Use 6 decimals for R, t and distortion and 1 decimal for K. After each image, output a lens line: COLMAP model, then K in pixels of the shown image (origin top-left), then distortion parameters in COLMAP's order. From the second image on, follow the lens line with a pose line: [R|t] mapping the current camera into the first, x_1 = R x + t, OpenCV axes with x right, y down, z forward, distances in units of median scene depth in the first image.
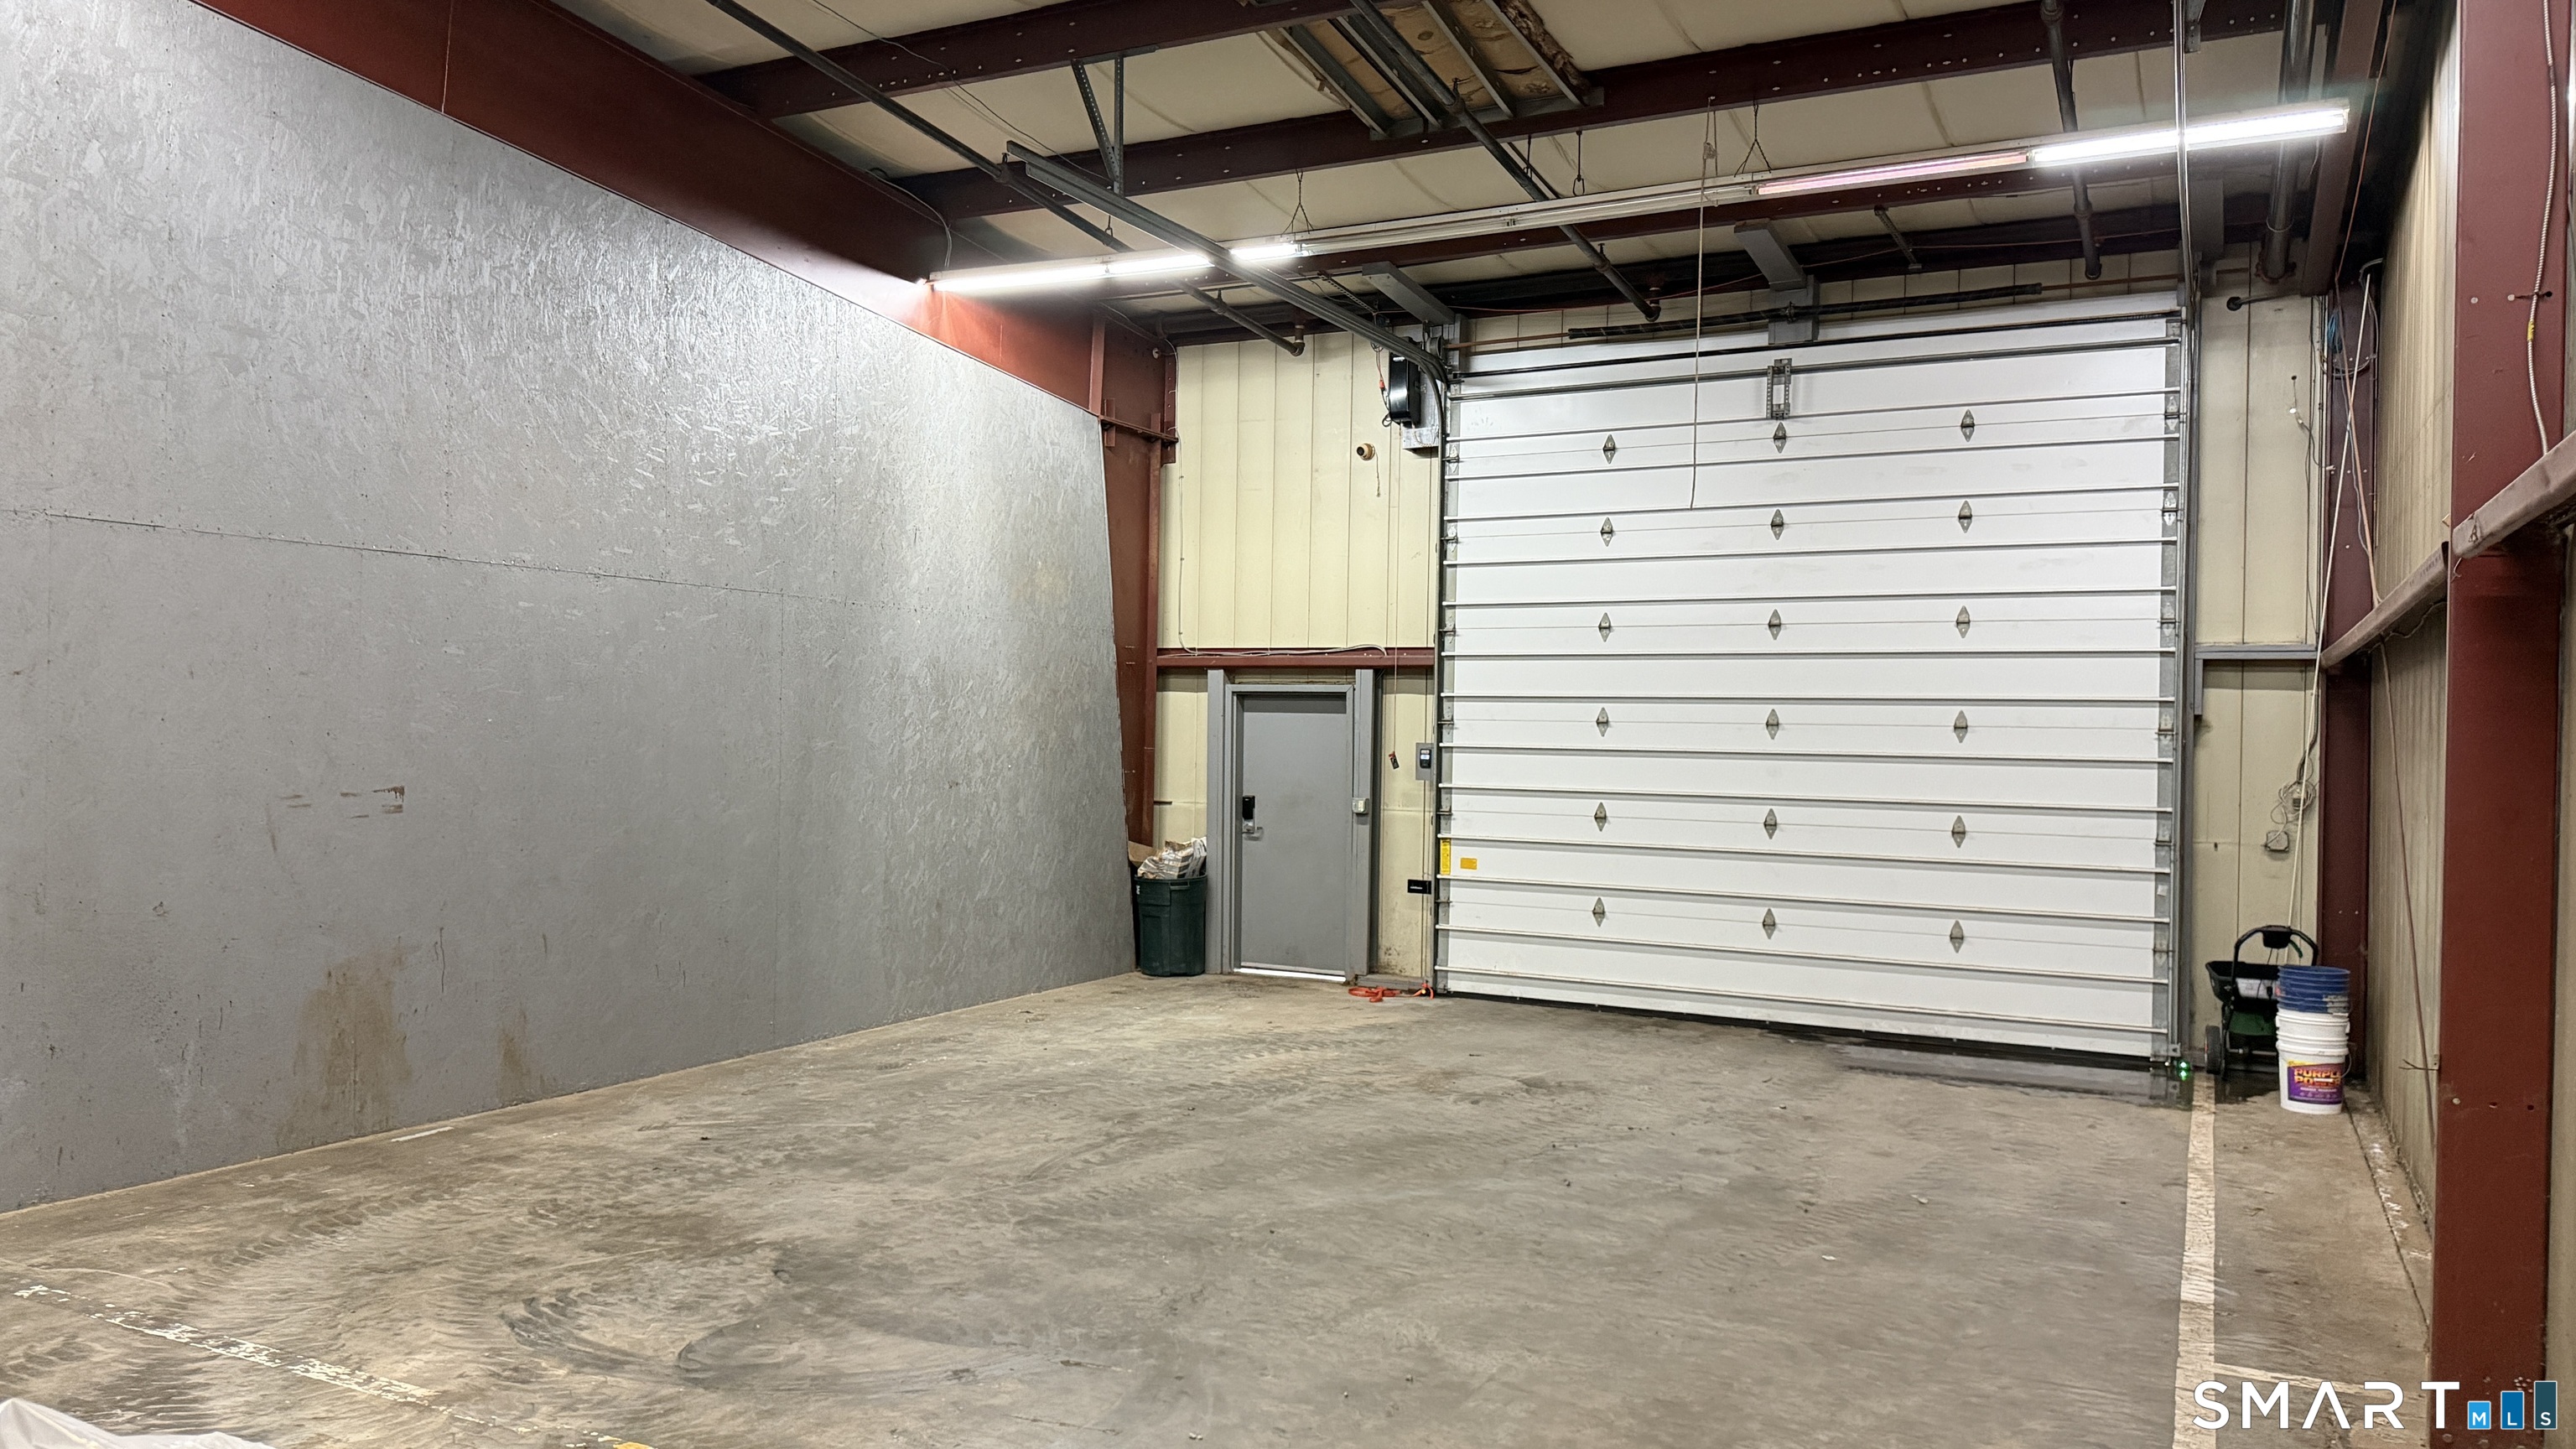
lens RADIAL K [[1785.3, 0, 1271.6], [0, 1785.3, 716.8], [0, 0, 1]] dist [0.061684, -0.067029]
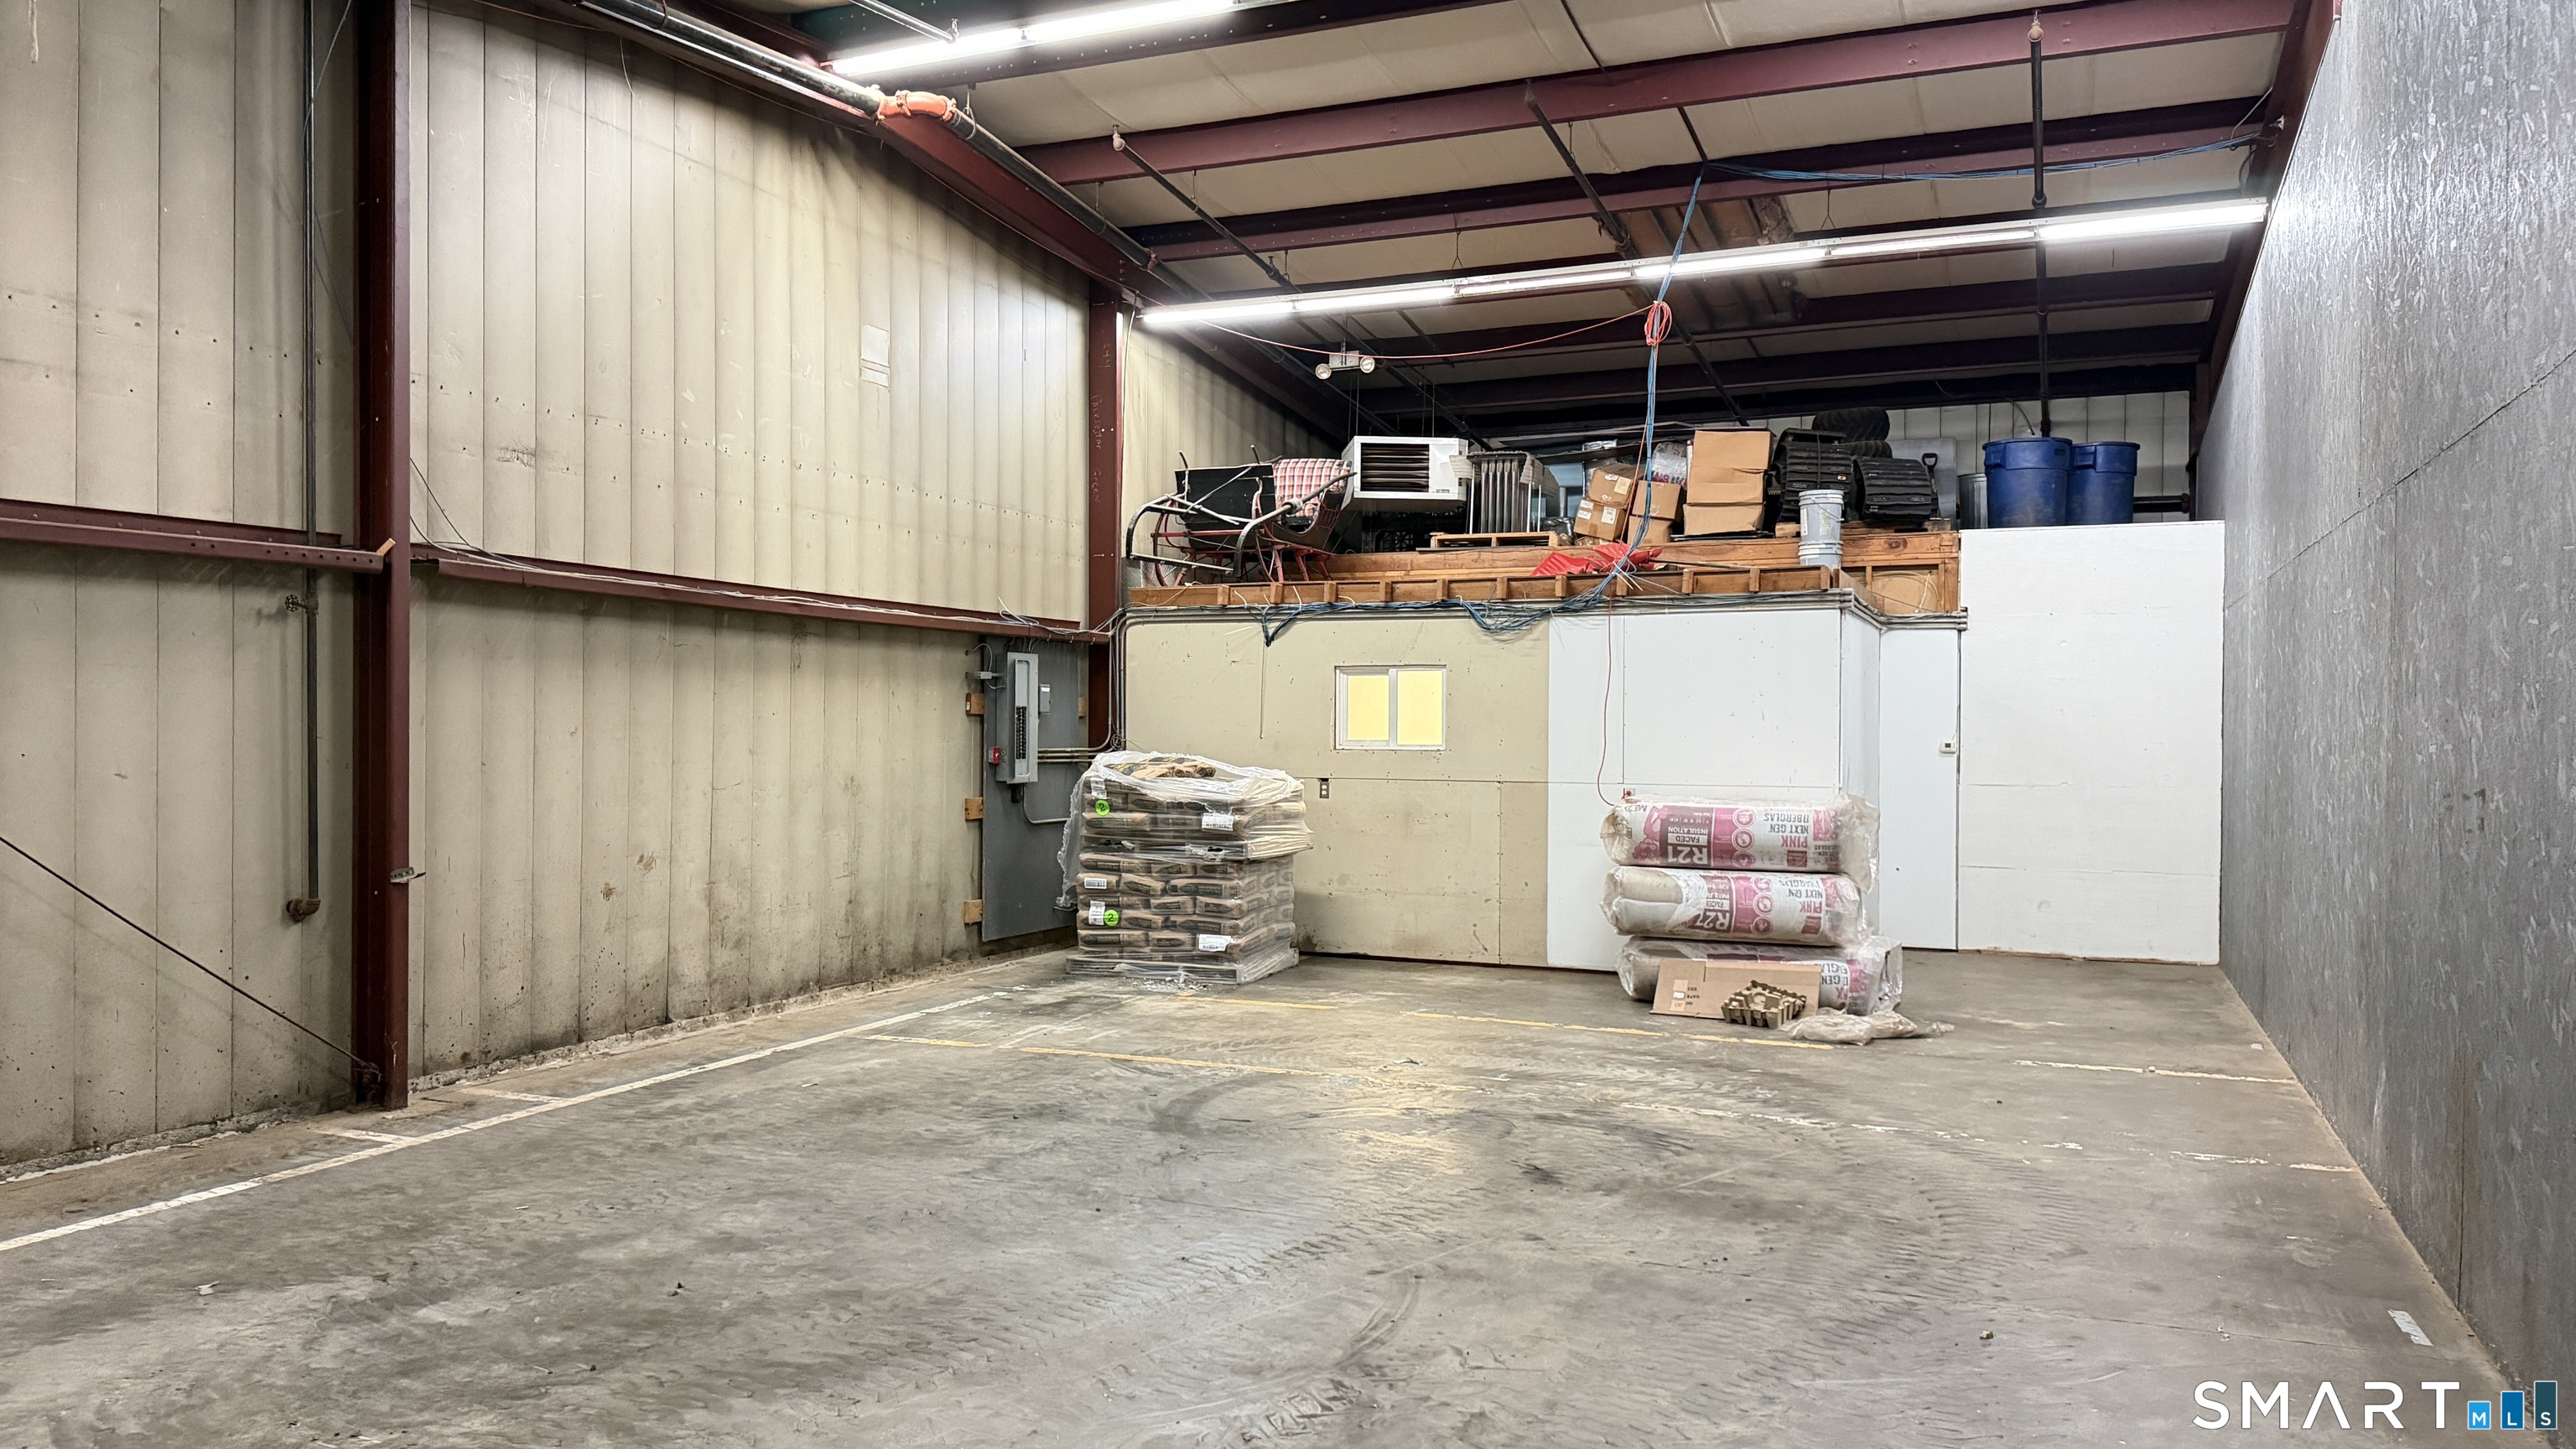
lens RADIAL K [[1785.3, 0, 1267.7], [0, 1785.3, 746.2], [0, 0, 1]] dist [0.061684, -0.067029]
pose [[-0.997433, -0.022883, -0.067844, -0.012080], [-0.022990, 0.999735, 0.000791, 0.025135], [0.067808, 0.002348, -0.997696, 1.223134]]
